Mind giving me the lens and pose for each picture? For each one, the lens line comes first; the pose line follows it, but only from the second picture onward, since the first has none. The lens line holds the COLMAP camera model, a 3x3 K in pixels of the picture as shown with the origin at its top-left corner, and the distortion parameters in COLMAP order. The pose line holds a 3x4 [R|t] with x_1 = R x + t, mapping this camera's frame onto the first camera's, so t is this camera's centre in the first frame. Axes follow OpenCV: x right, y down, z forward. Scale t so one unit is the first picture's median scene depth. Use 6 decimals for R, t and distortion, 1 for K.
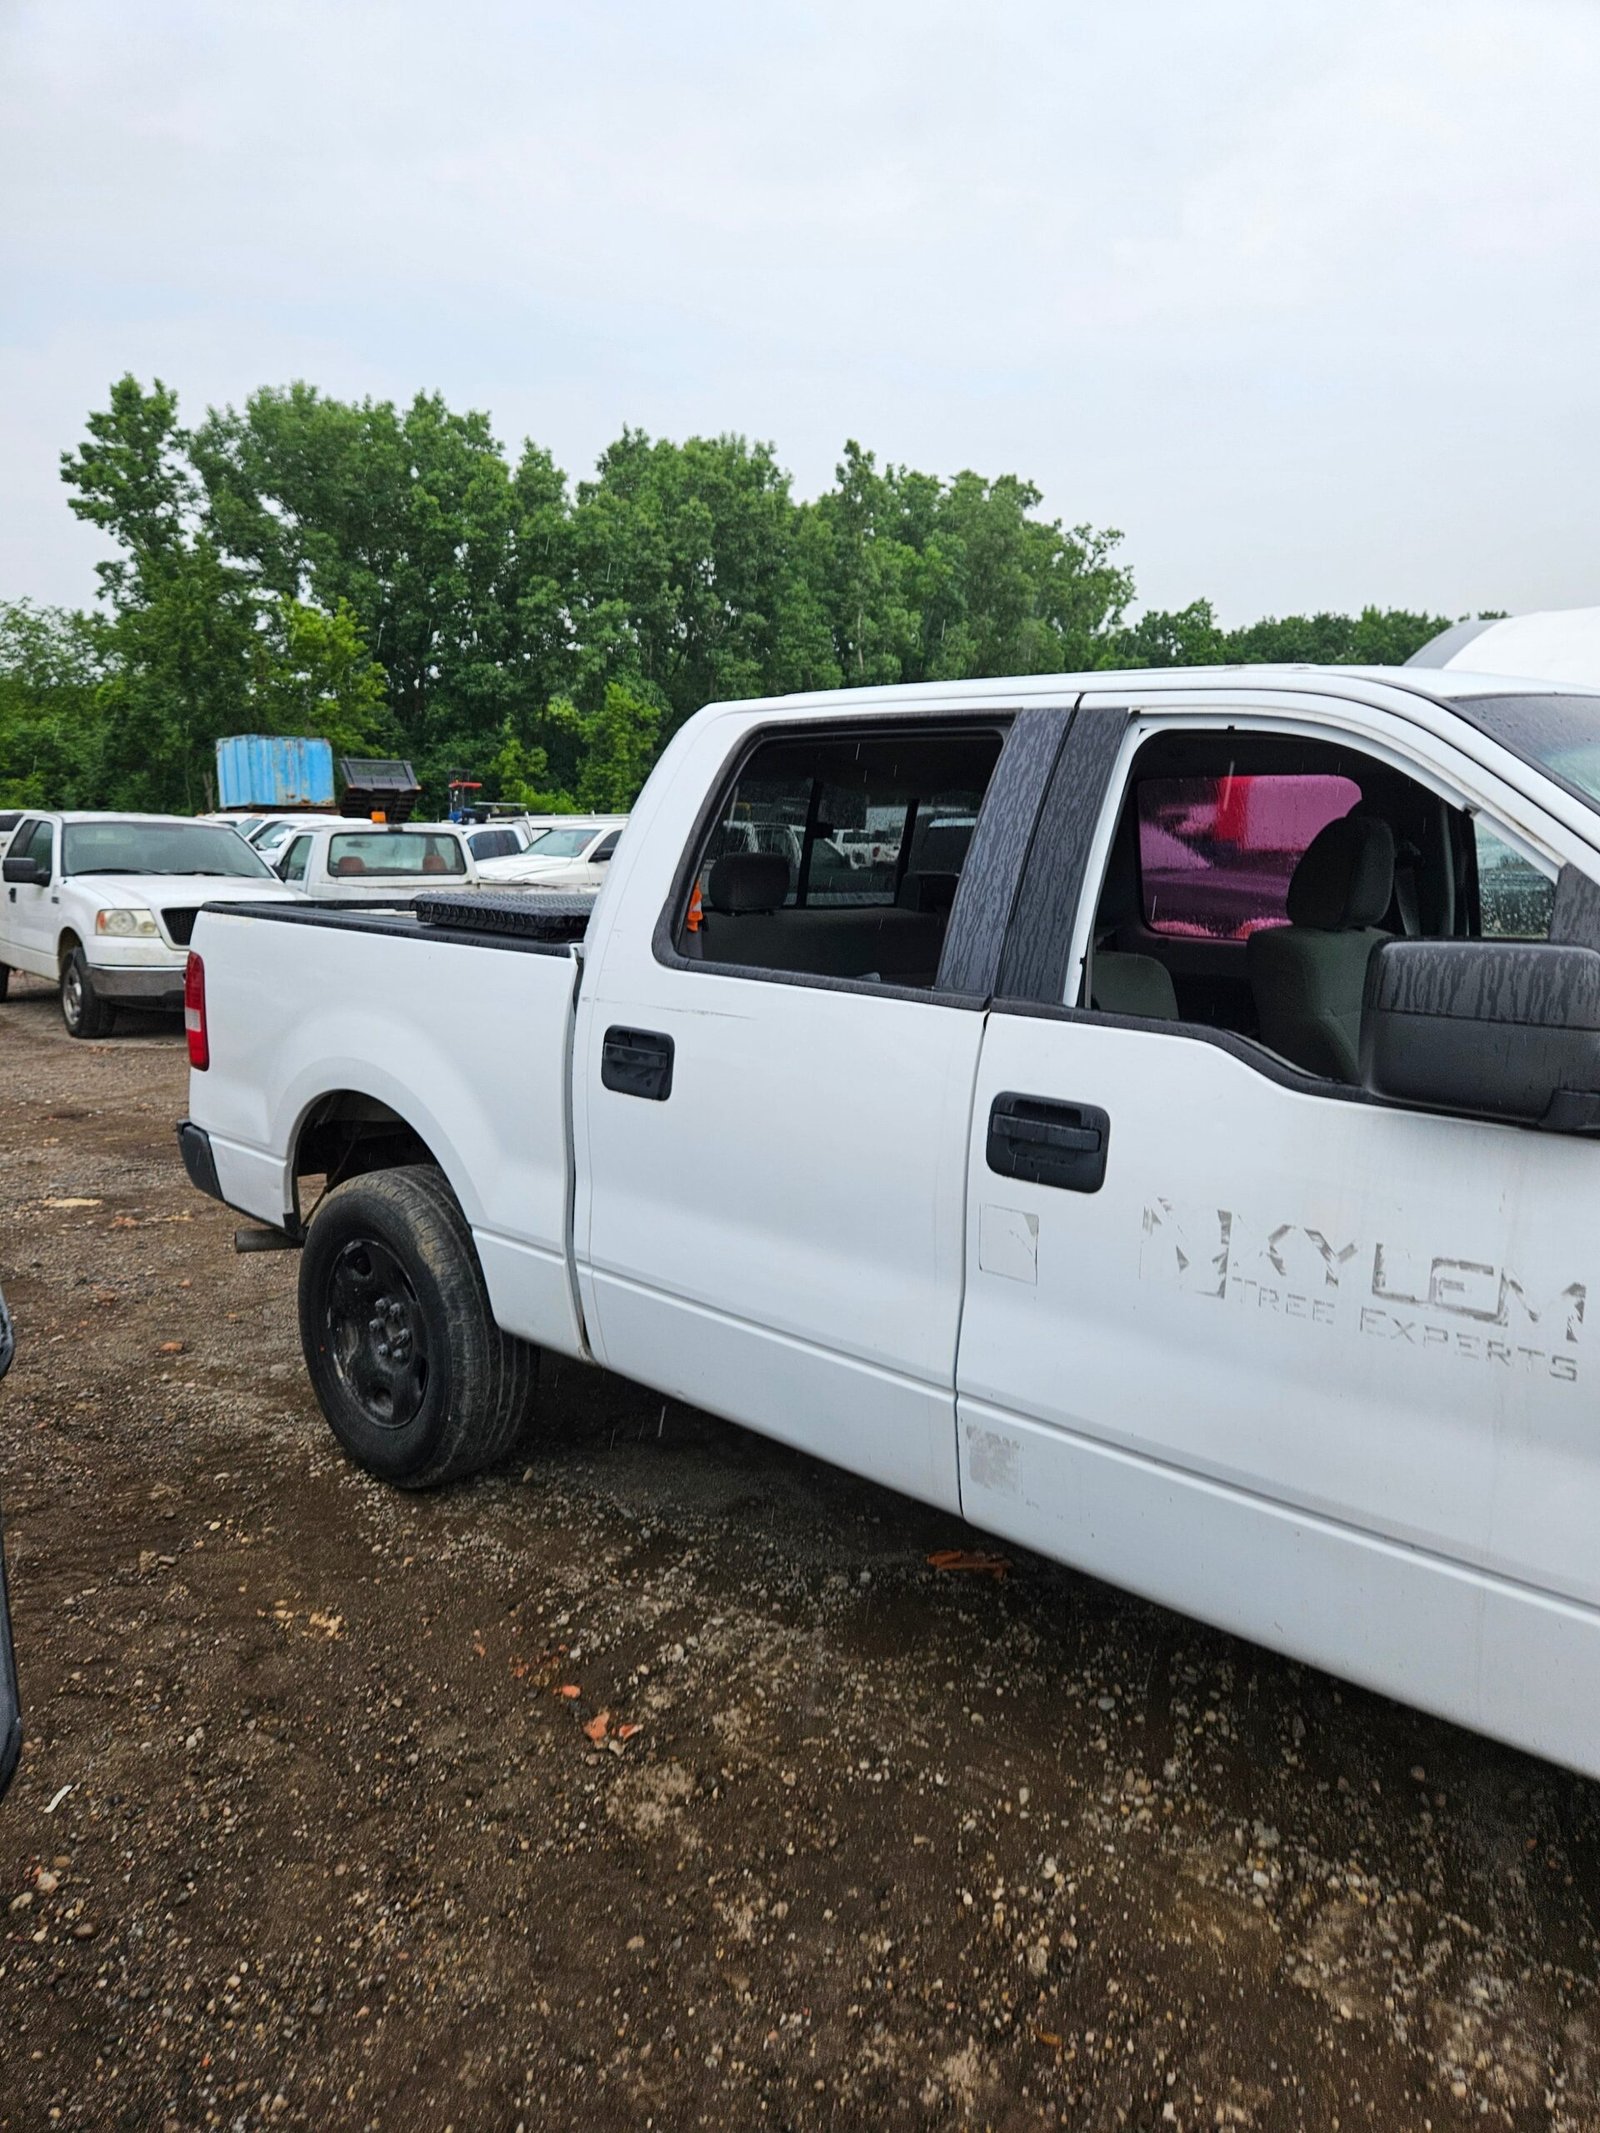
lens RADIAL K [[1428.9, 0, 823.7], [0, 1428.9, 1029.7], [0, 0, 1]] dist [0.054828, -0.031956]
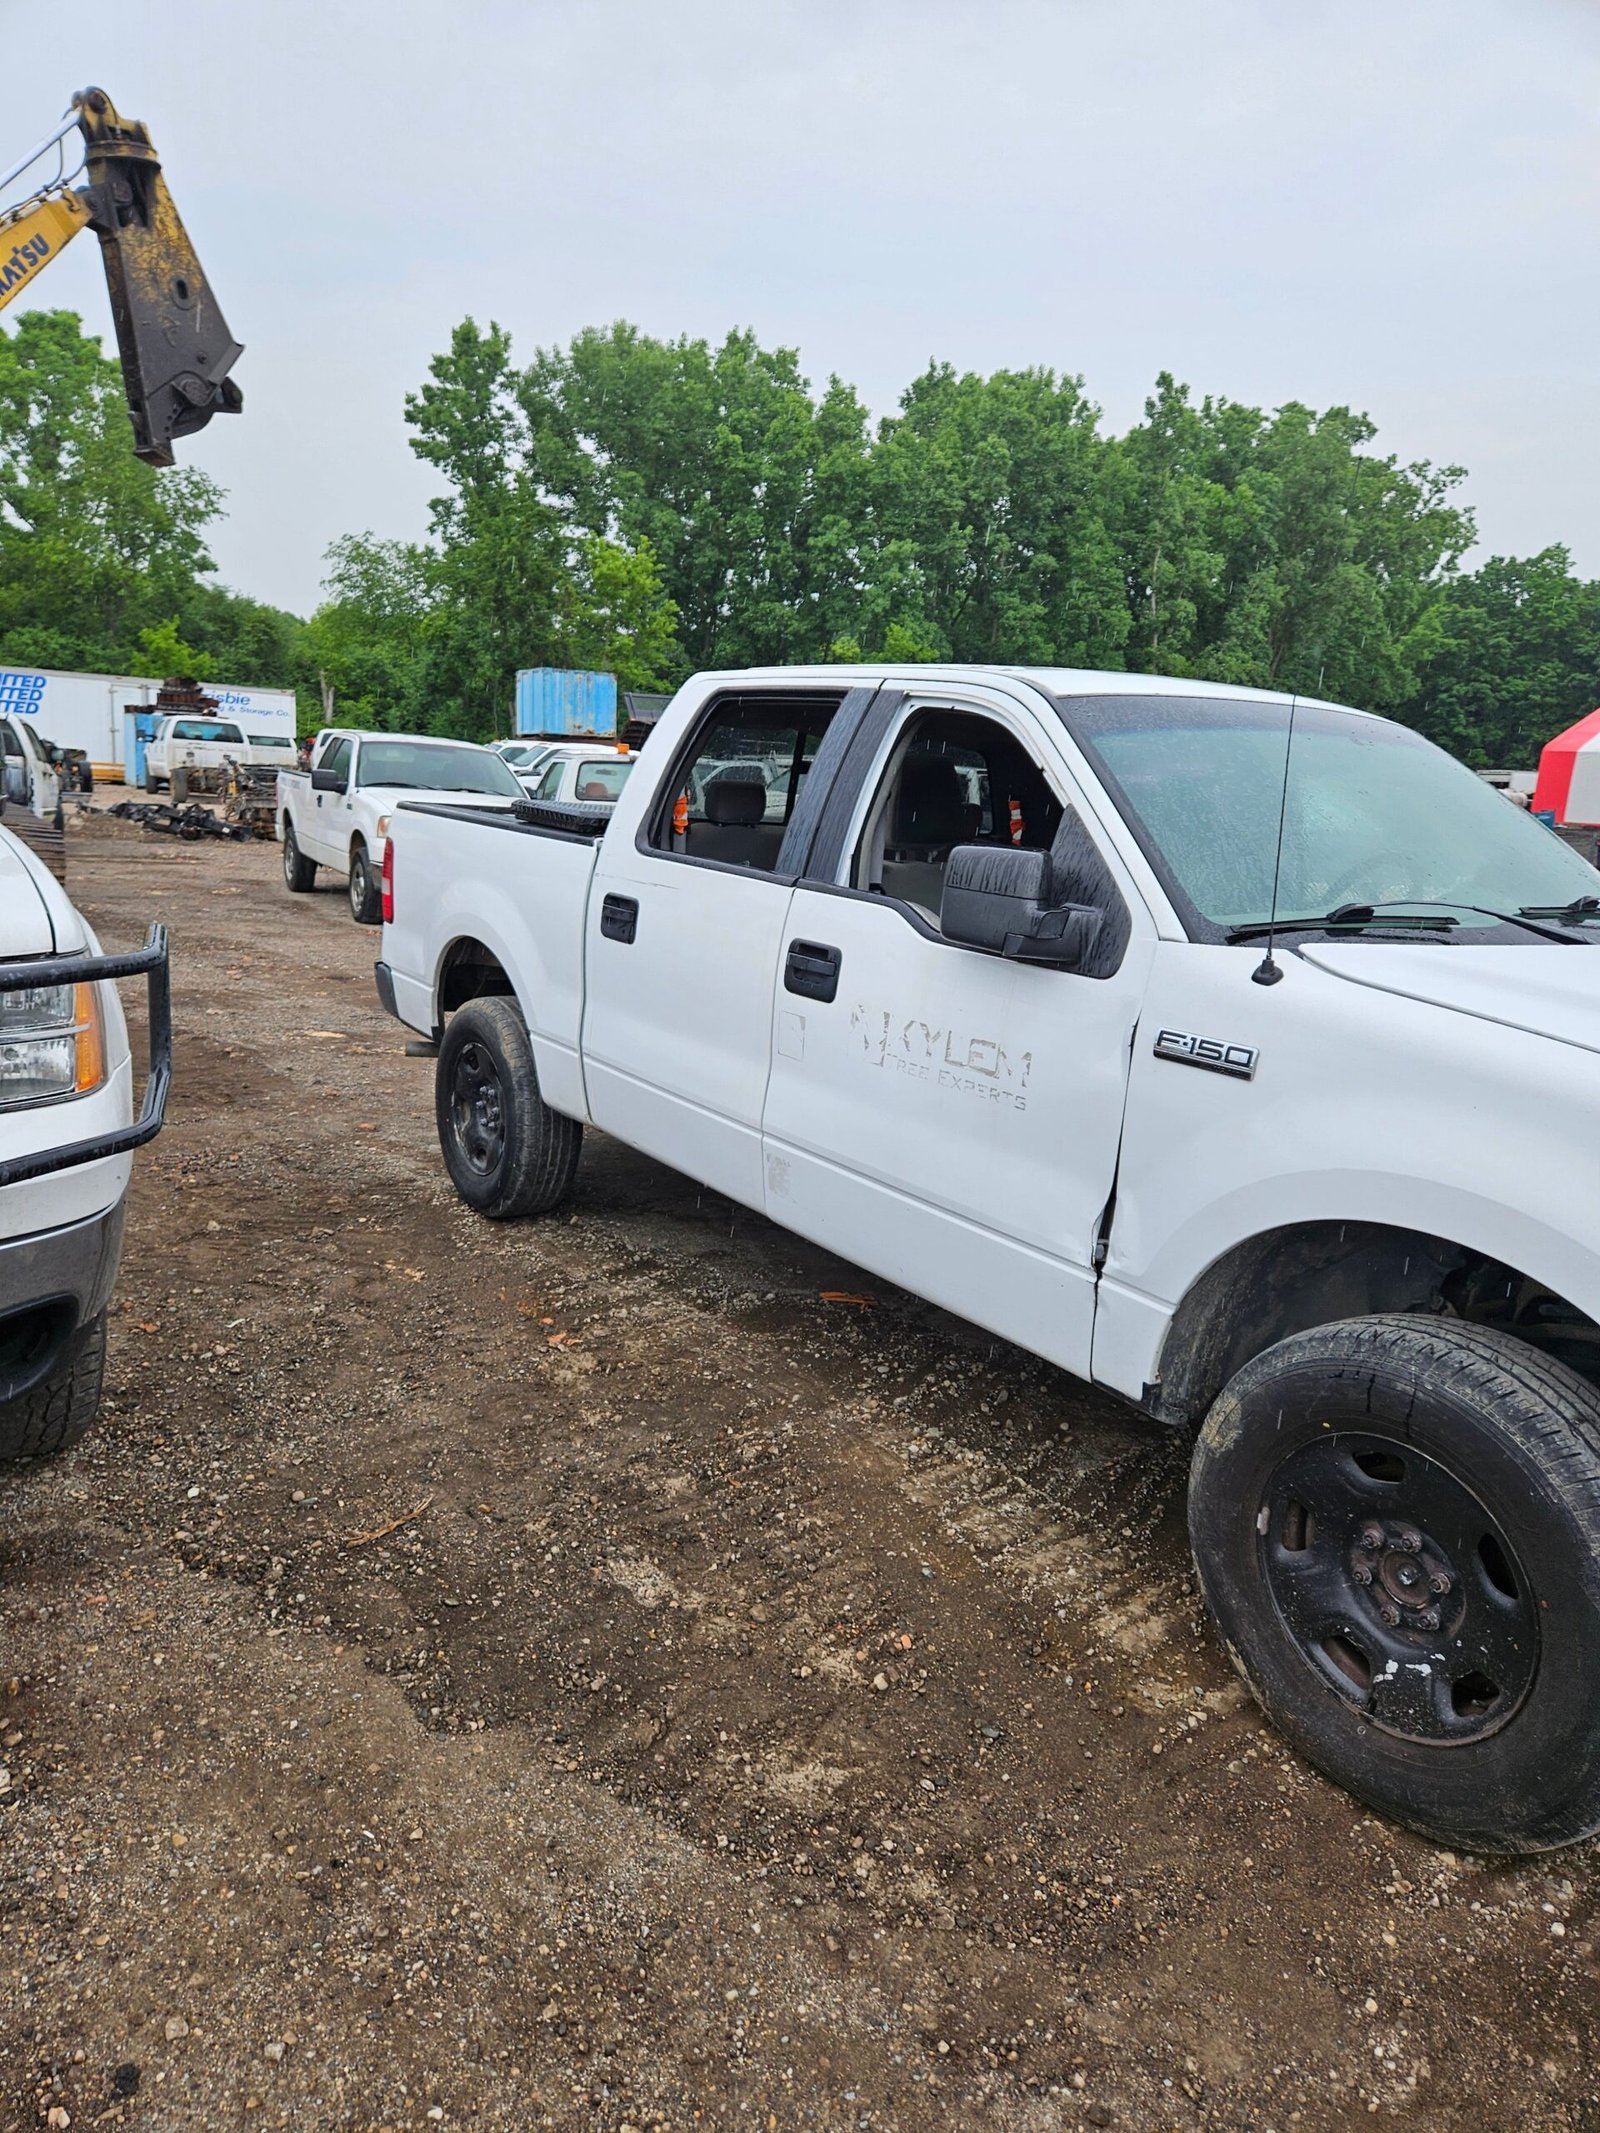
lens RADIAL K [[1427.7, 0, 794.3], [0, 1427.7, 1058.0], [0, 0, 1]] dist [0.077341, -0.062760]
pose [[0.976116, 0.088218, -0.198530, 0.397377], [-0.077071, 0.995020, 0.063205, 0.065970], [0.203118, -0.046395, 0.978055, -0.476297]]
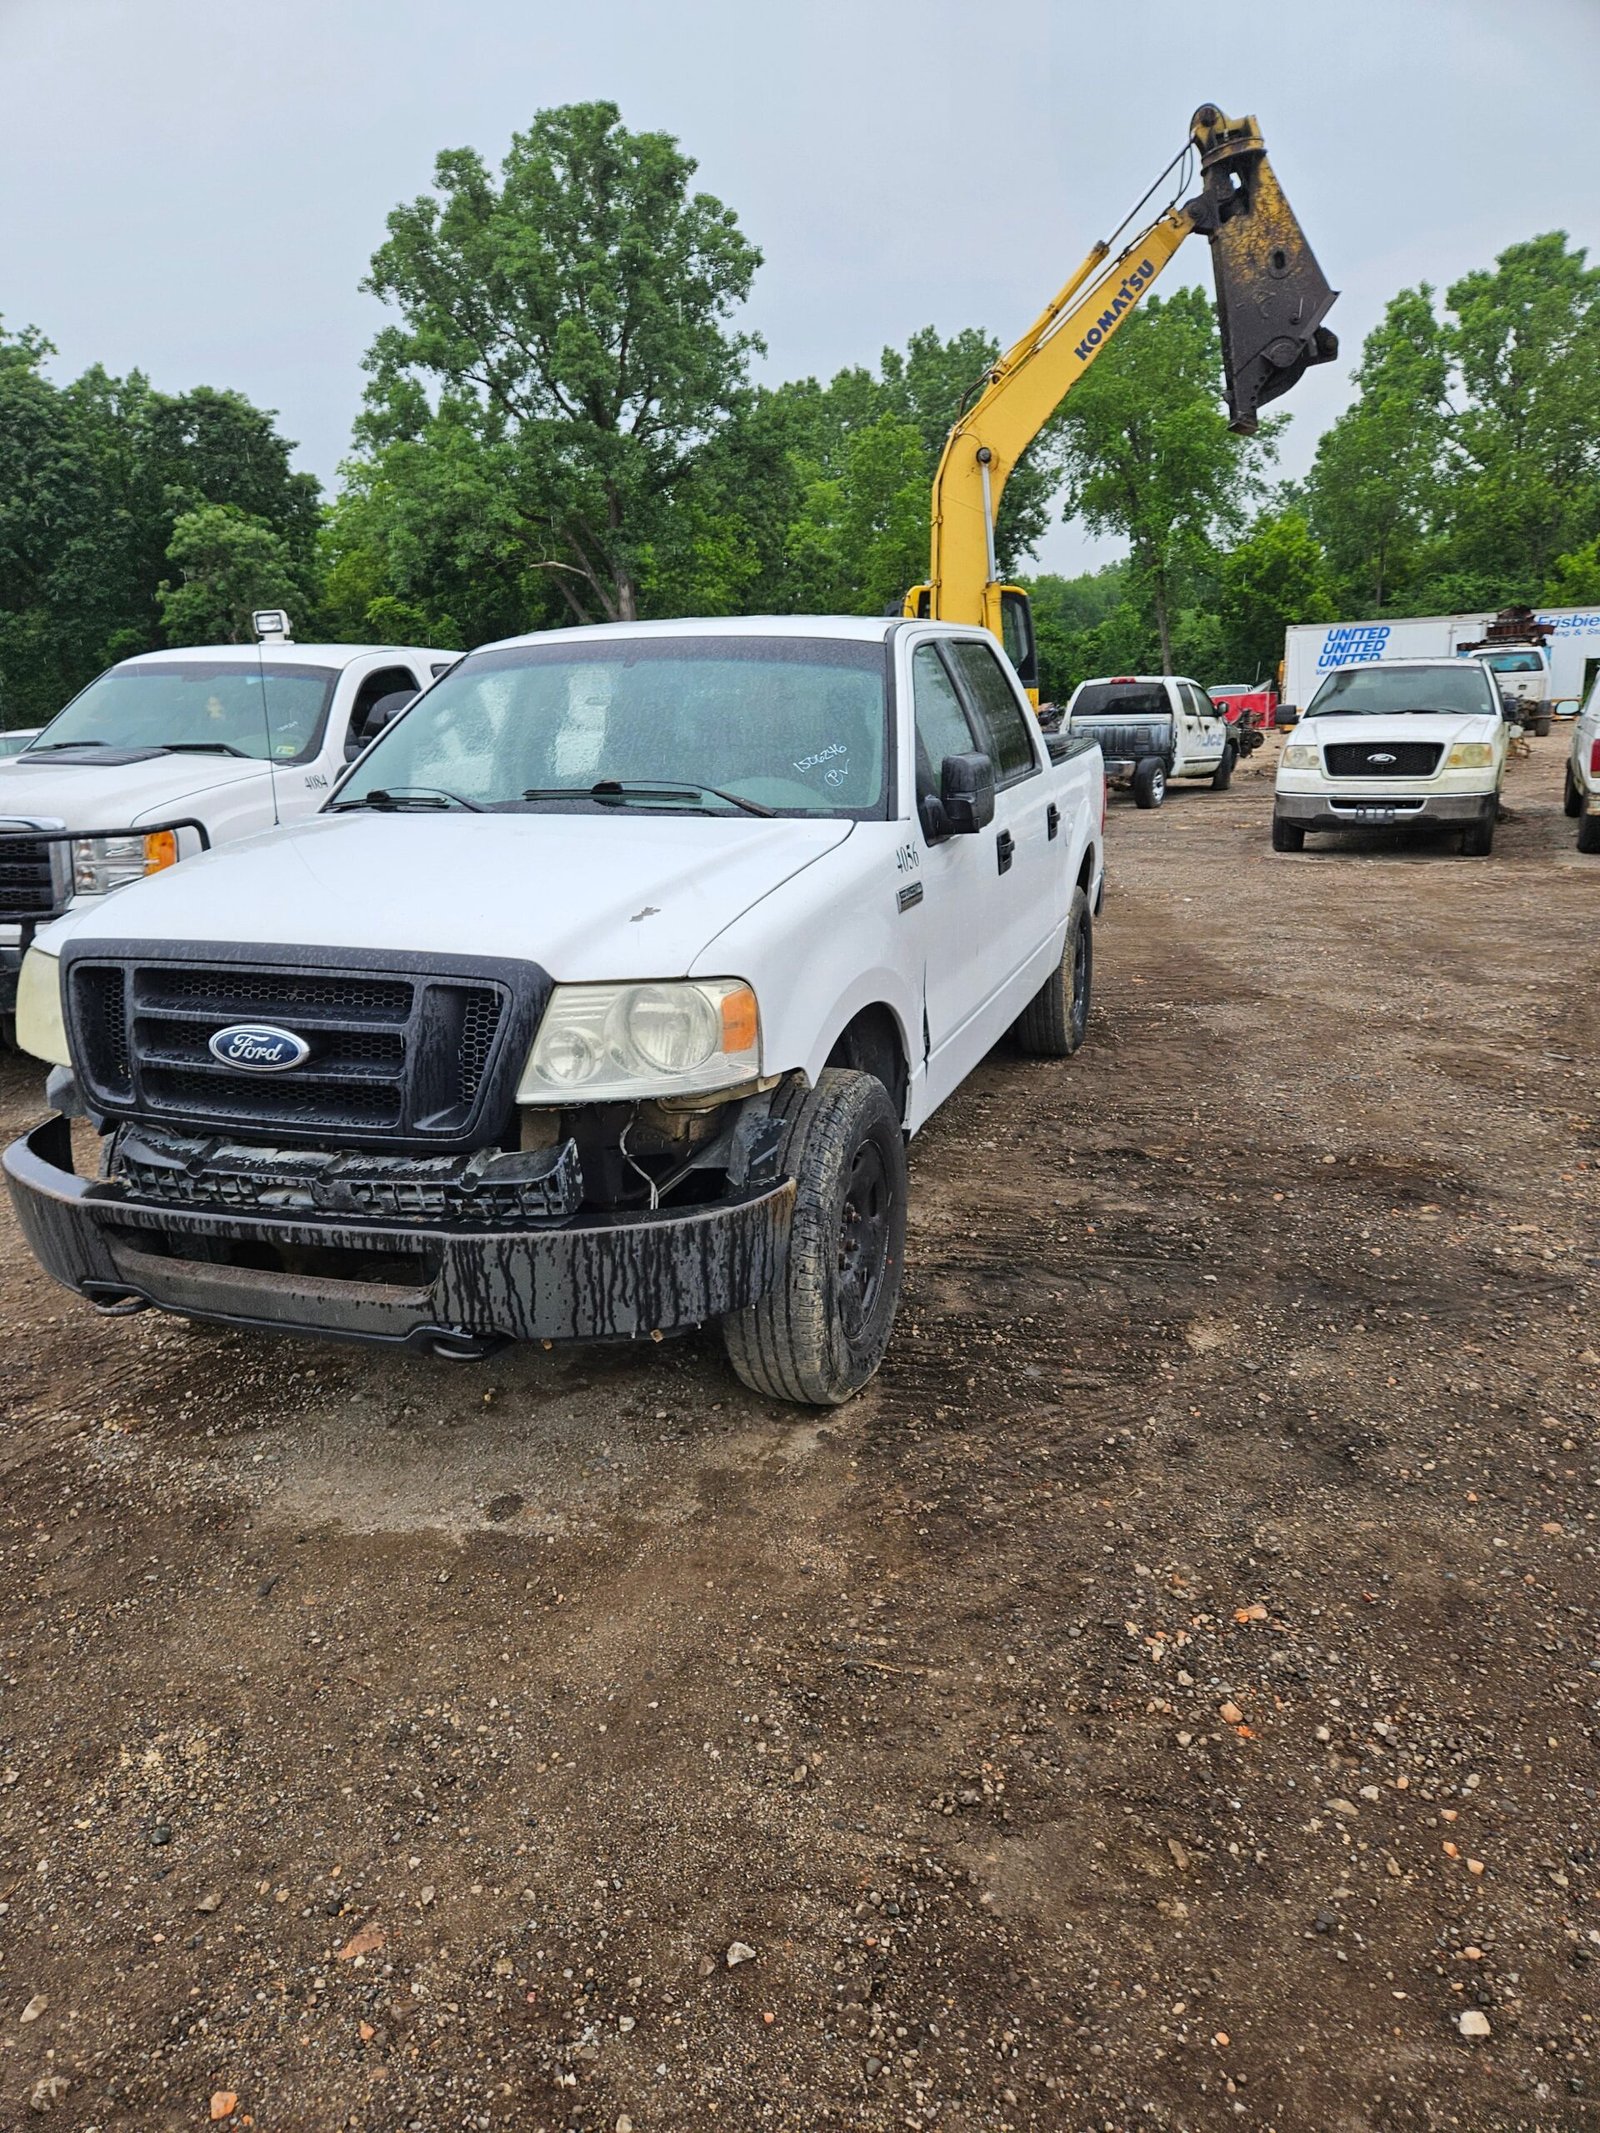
lens RADIAL K [[1427.7, 0, 769.8], [0, 1427.7, 1083.0], [0, 0, 1]] dist [0.077341, -0.062760]
pose [[0.395292, 0.211173, -0.893952, 2.261679], [-0.078196, 0.977418, 0.196313, -0.038756], [0.915221, -0.007698, 0.402878, 0.386350]]
